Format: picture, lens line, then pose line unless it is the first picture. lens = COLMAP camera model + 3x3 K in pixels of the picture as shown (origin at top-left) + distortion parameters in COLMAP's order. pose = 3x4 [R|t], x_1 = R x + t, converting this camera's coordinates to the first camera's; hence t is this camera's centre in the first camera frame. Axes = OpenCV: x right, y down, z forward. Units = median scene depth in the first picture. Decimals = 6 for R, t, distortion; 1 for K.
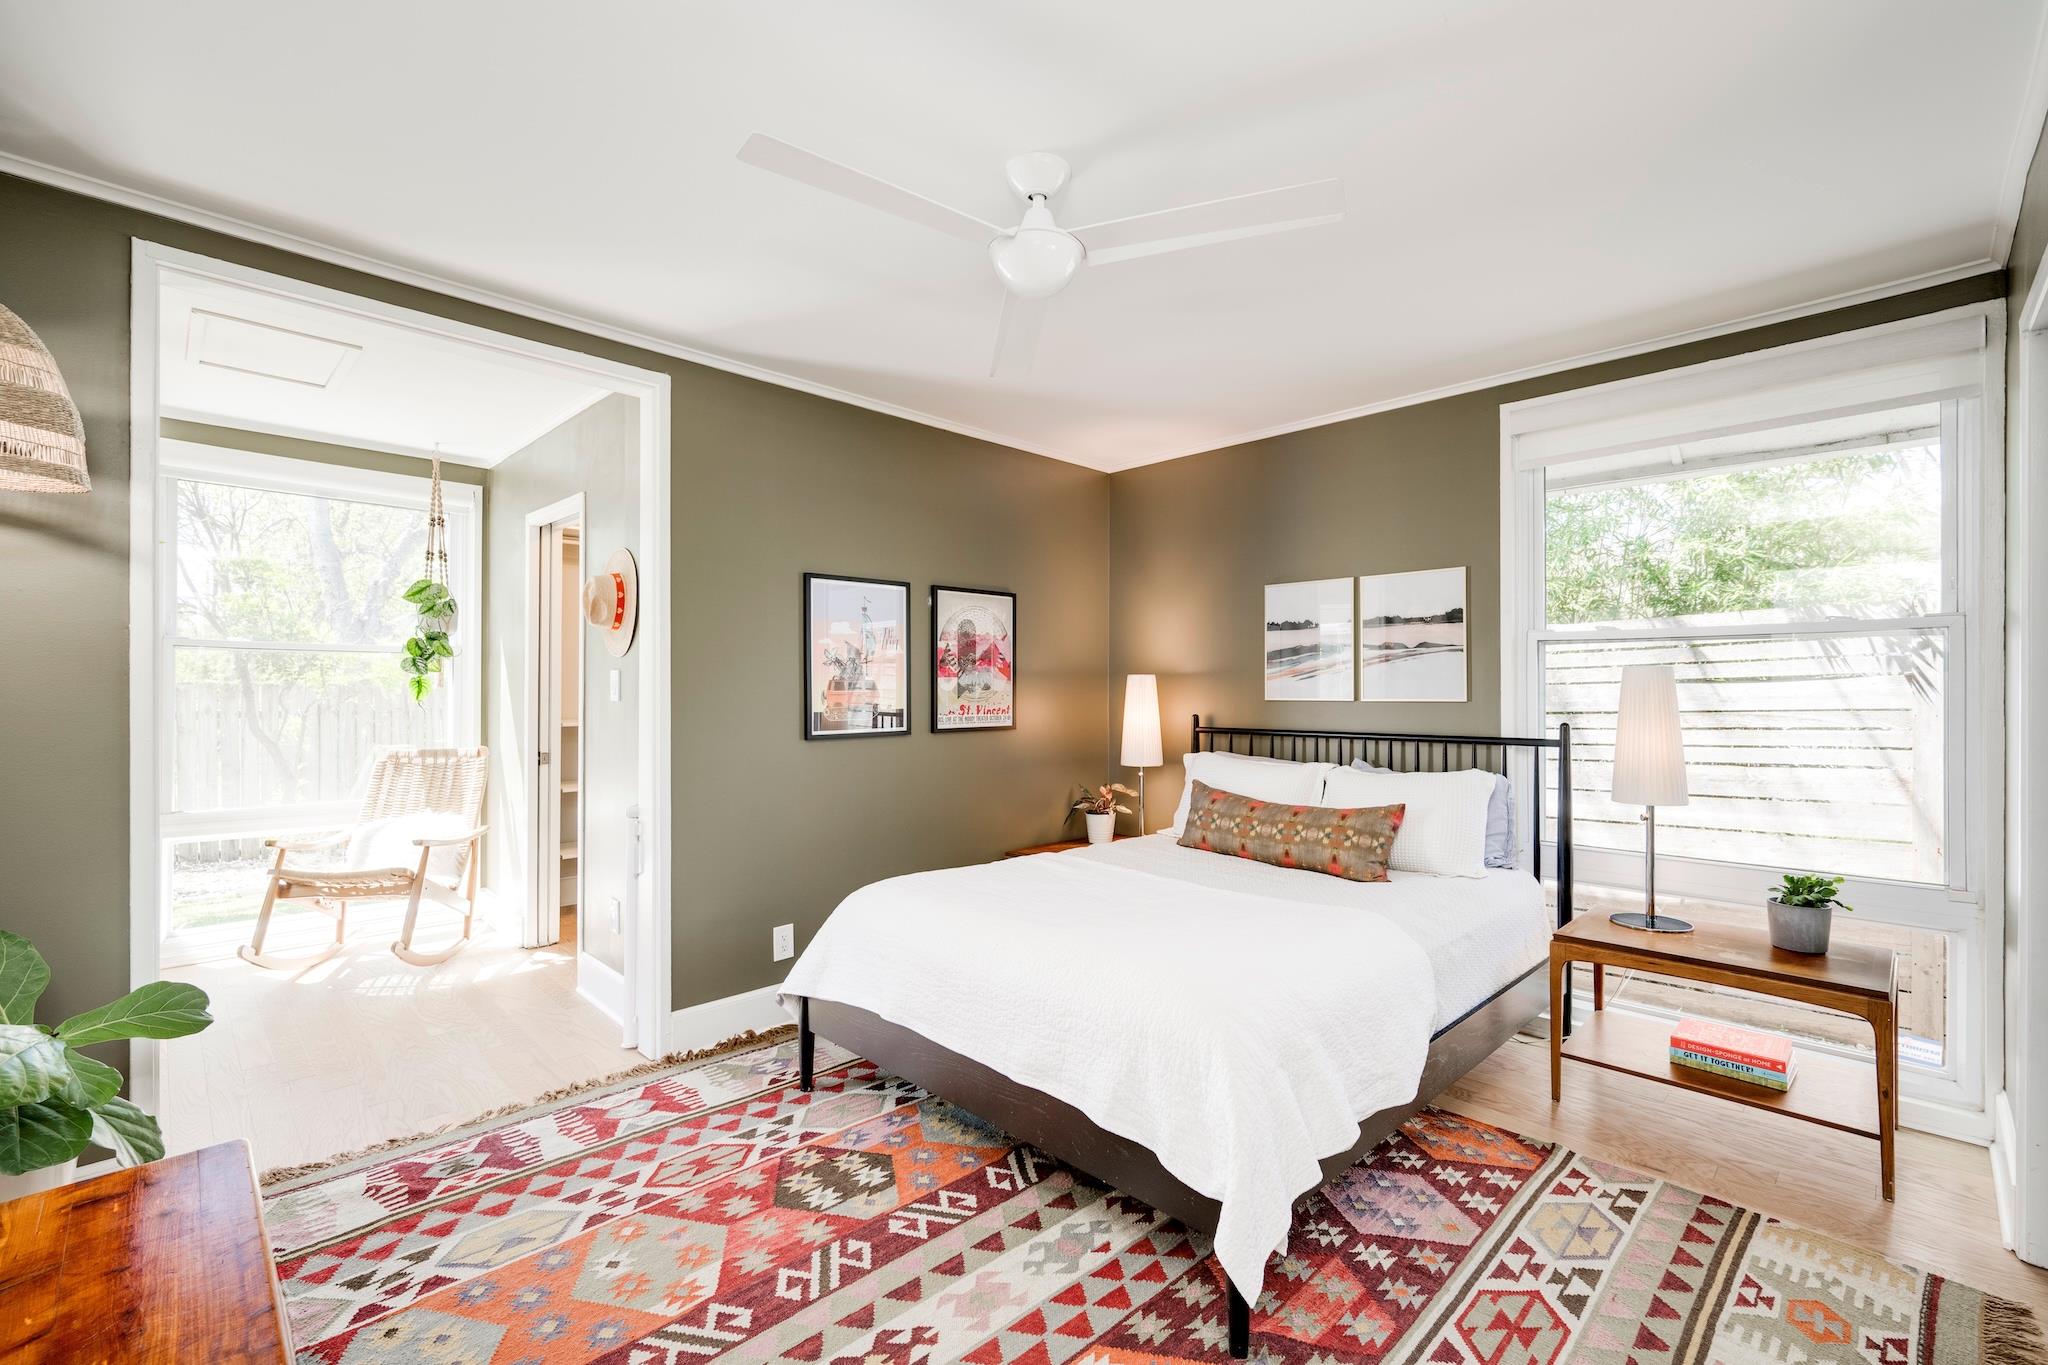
lens RADIAL K [[865.8, 0, 1029.1], [0, 865.8, 682.3], [0, 0, 1]] dist [-0.002697, 0.000326]
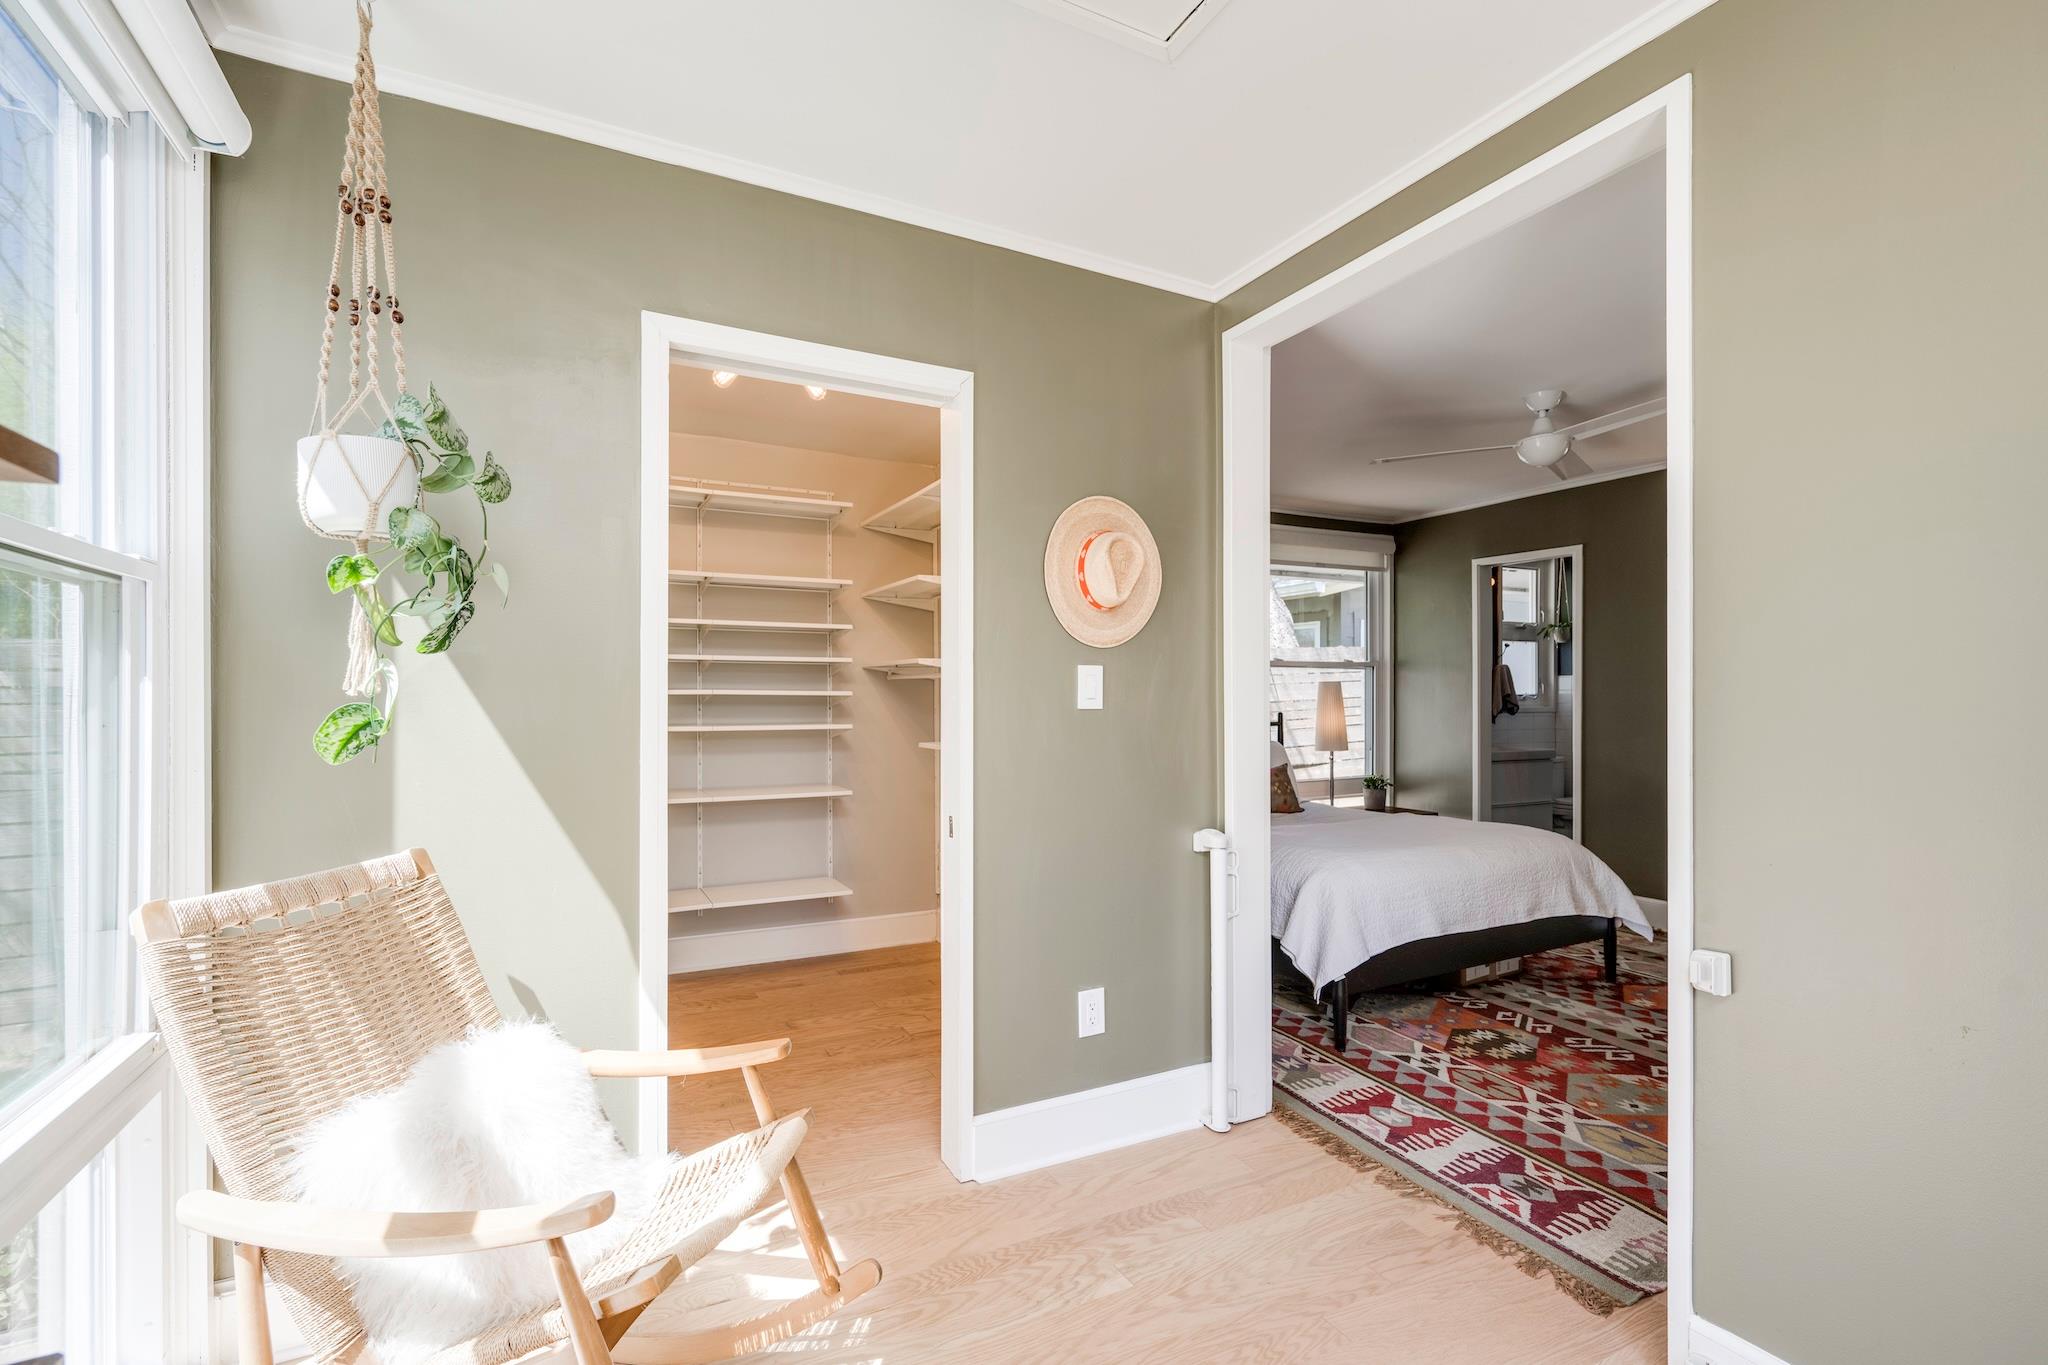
lens RADIAL K [[932.3, 0, 1021.0], [0, 932.3, 690.5], [0, 0, 1]] dist [0.000749, 0.000140]
pose [[0.309828, 0.003817, 0.950785, -1.614811], [-0.000693, 0.999993, -0.003789, 0.012076], [-0.950792, 0.000515, 0.309829, 1.076687]]
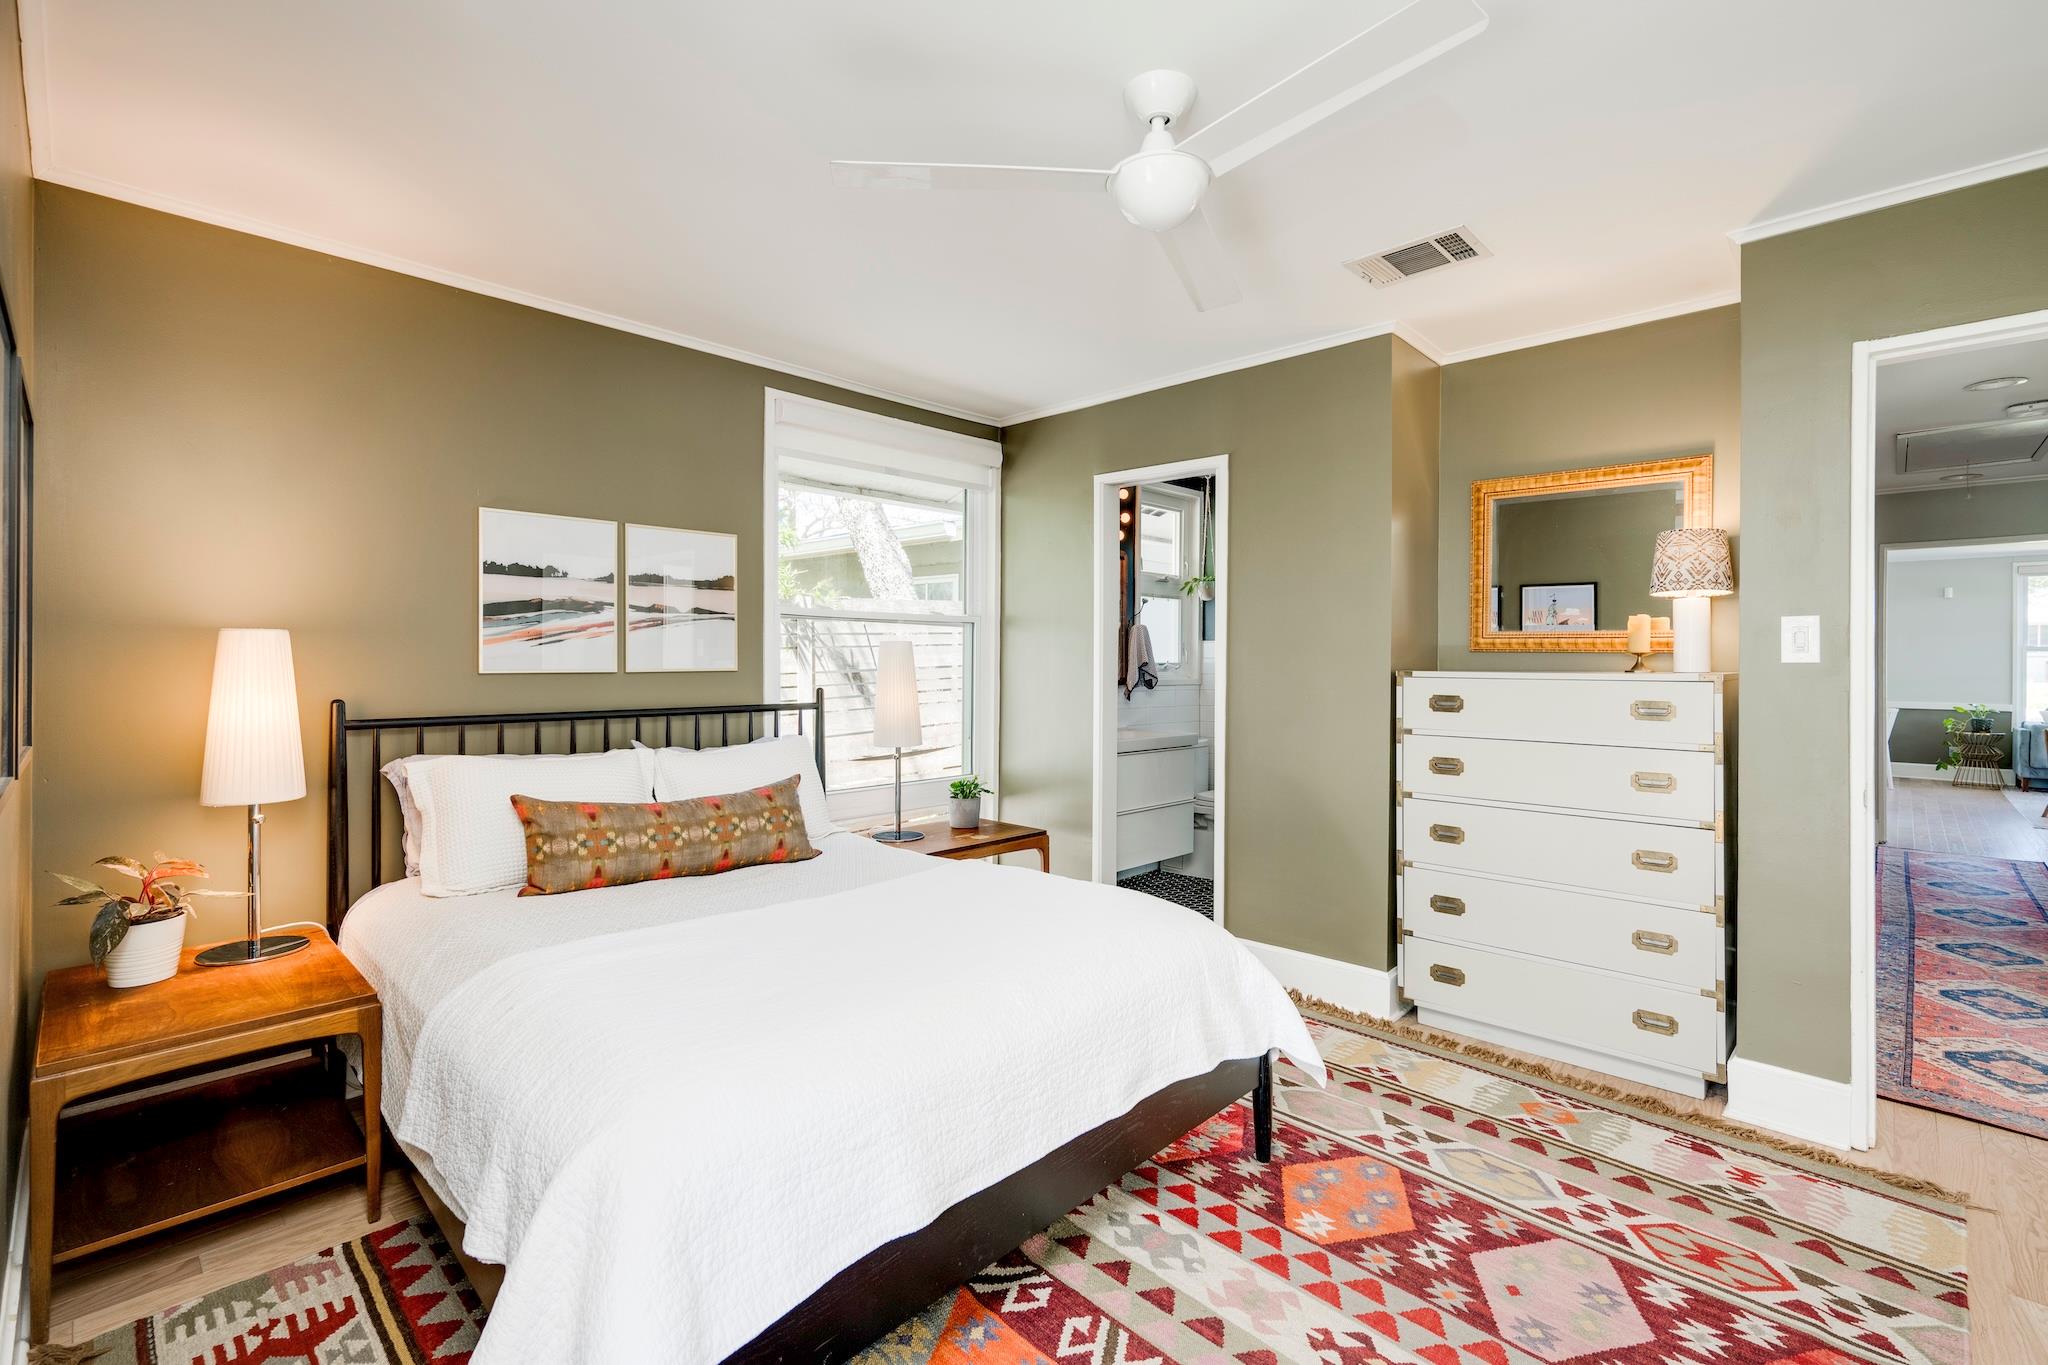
lens RADIAL K [[919.7, 0, 1056.2], [0, 919.7, 655.7], [0, 0, 1]] dist [-0.000339, -0.000071]
pose [[-0.040698, 0.006371, 0.999151, -0.725146], [-0.008944, 0.999937, -0.006741, 0.011309], [-0.999131, -0.009210, -0.040639, 0.867042]]
